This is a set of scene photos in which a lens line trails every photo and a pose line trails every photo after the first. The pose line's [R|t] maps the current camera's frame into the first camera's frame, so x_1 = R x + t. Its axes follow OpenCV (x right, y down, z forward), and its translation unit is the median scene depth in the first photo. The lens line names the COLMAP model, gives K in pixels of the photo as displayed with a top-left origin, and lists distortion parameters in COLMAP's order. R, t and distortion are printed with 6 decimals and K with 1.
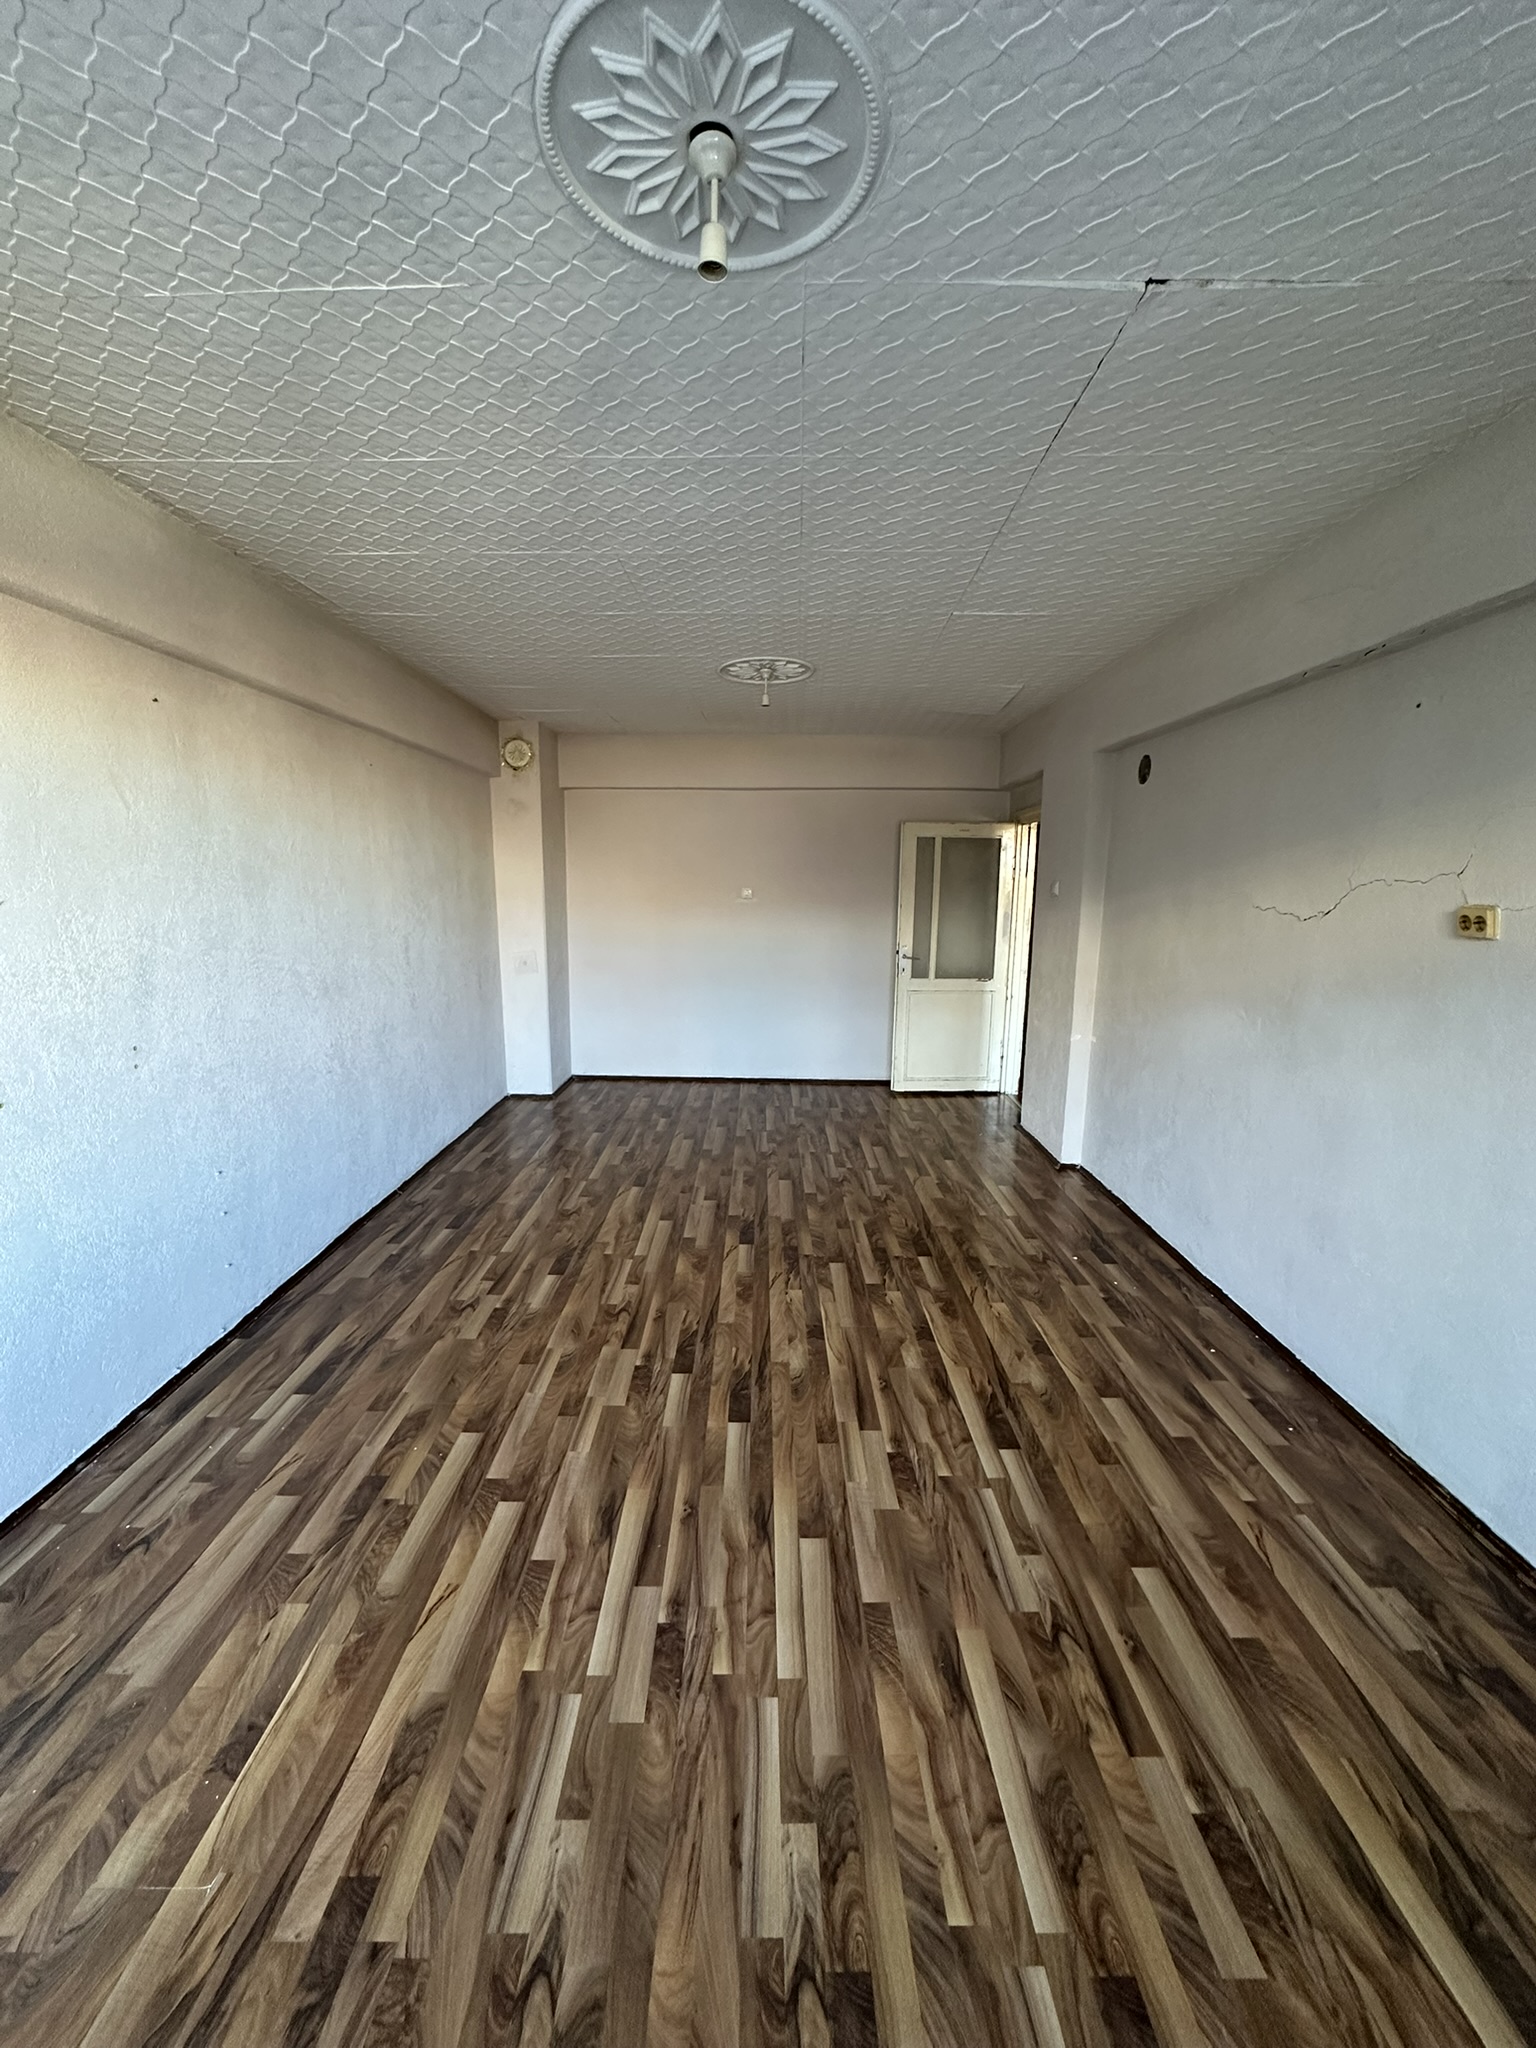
lens RADIAL K [[803.7, 0, 760.7], [0, 803.7, 1028.6], [0, 0, 1]] dist [-0.003213, 0.000236]
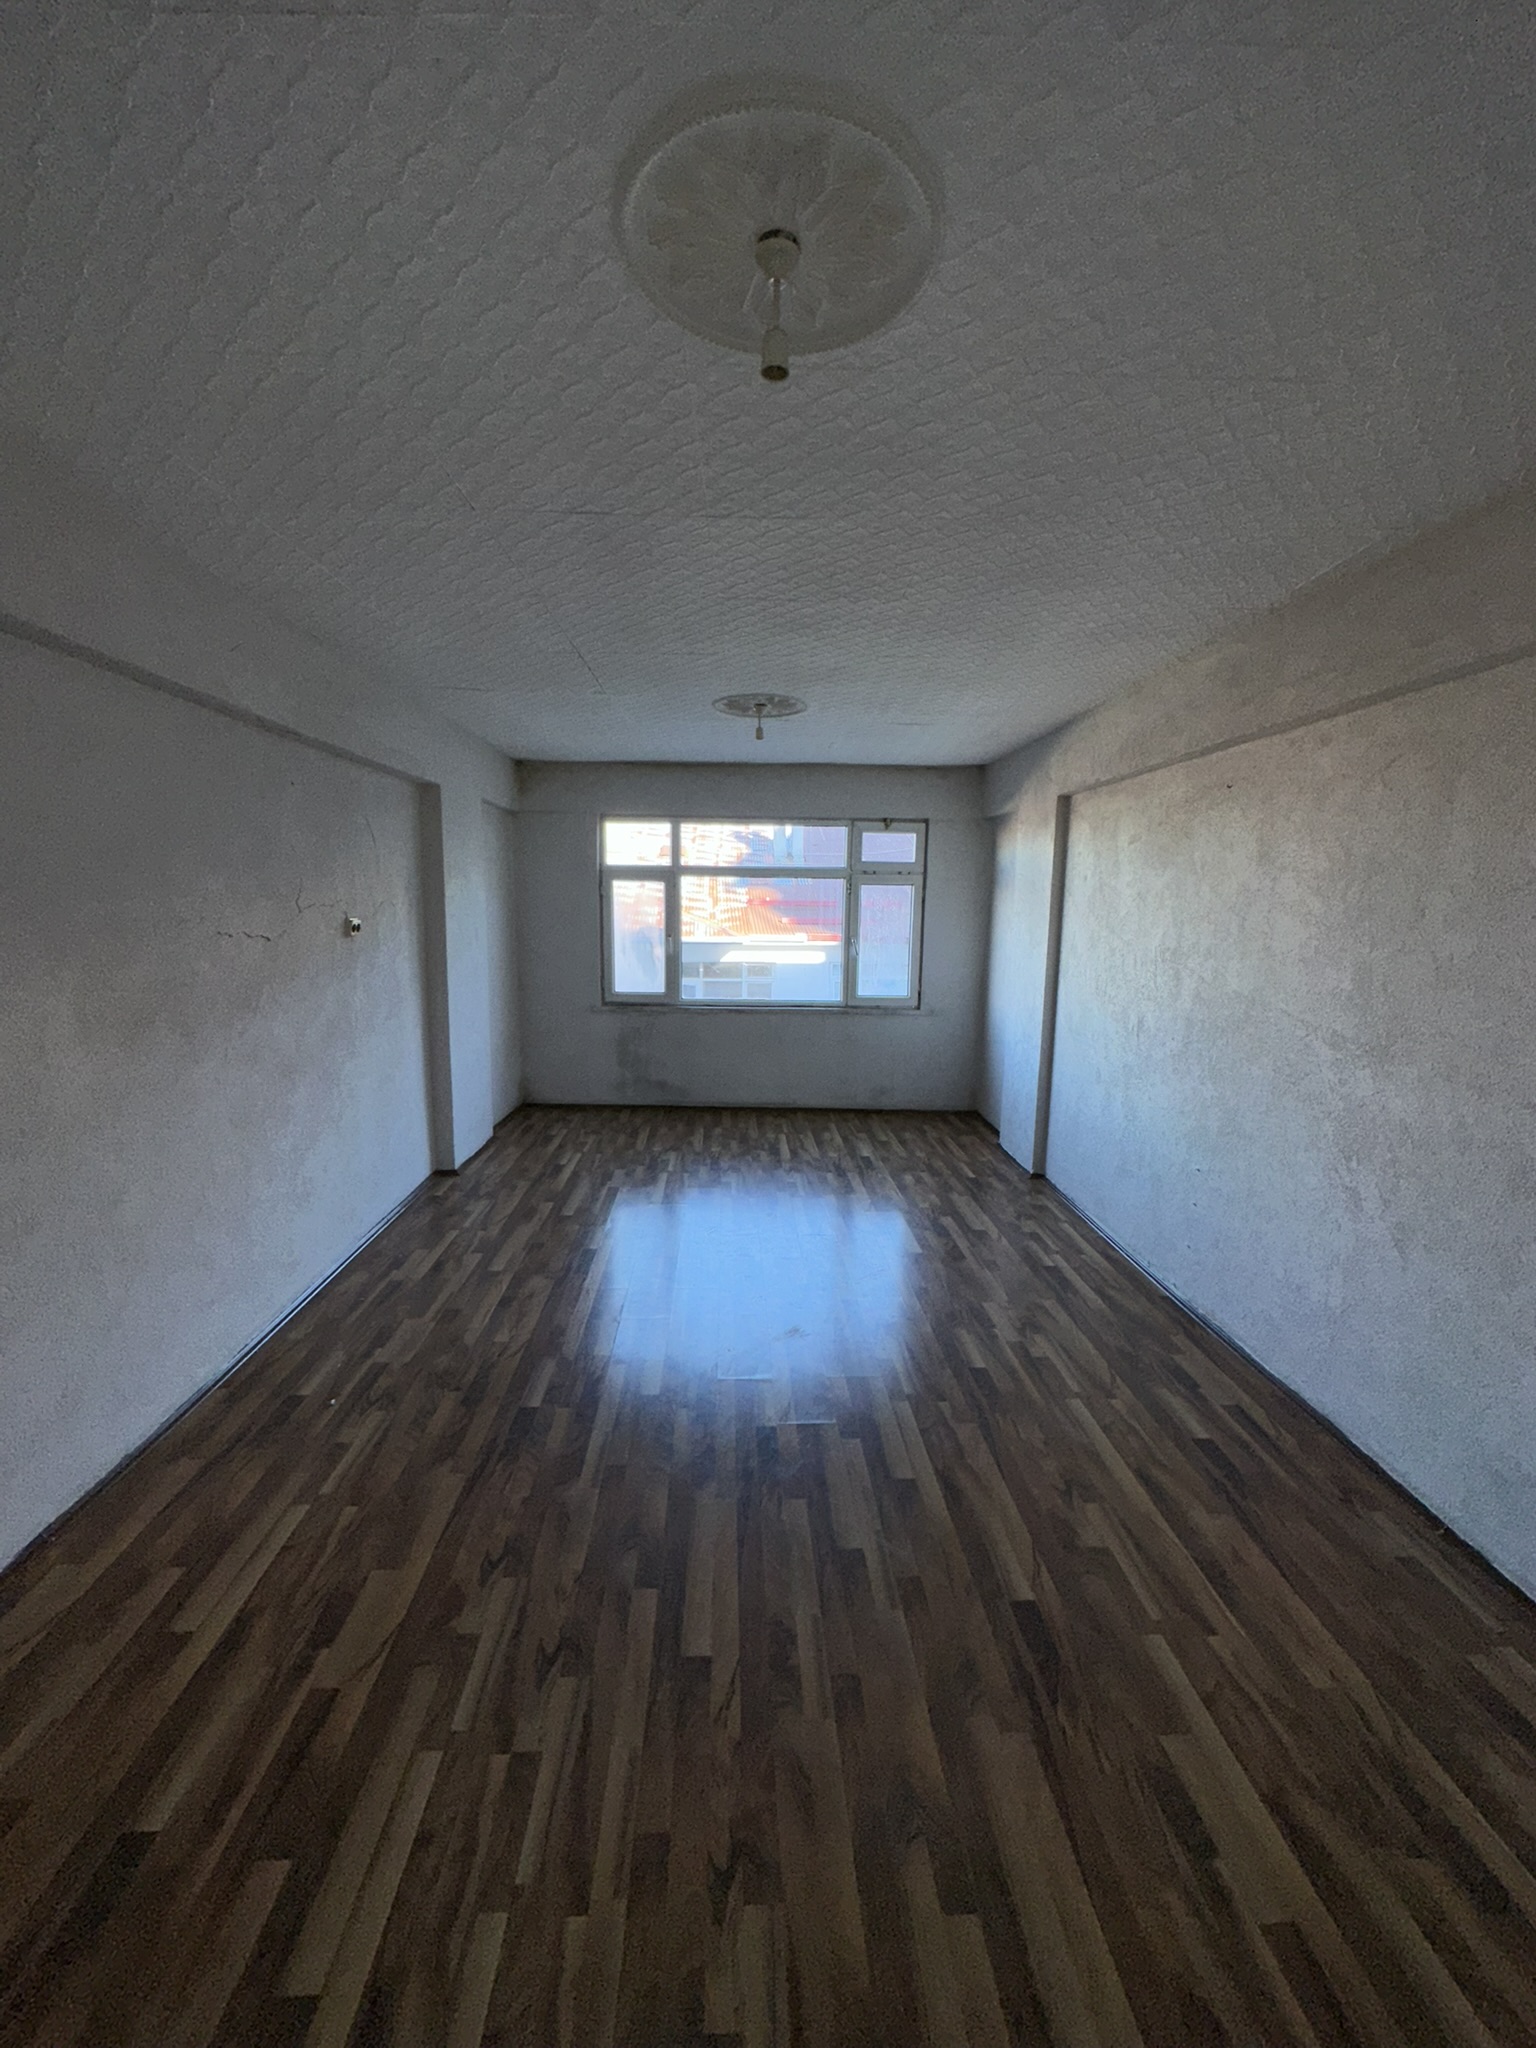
lens RADIAL K [[803.7, 0, 760.7], [0, 803.7, 1028.6], [0, 0, 1]] dist [-0.003213, 0.000236]
pose [[-0.998820, -0.015829, -0.045911, 0.029475], [-0.030116, 0.943540, 0.329888, -0.342209], [0.038097, 0.330881, -0.942903, 1.771719]]
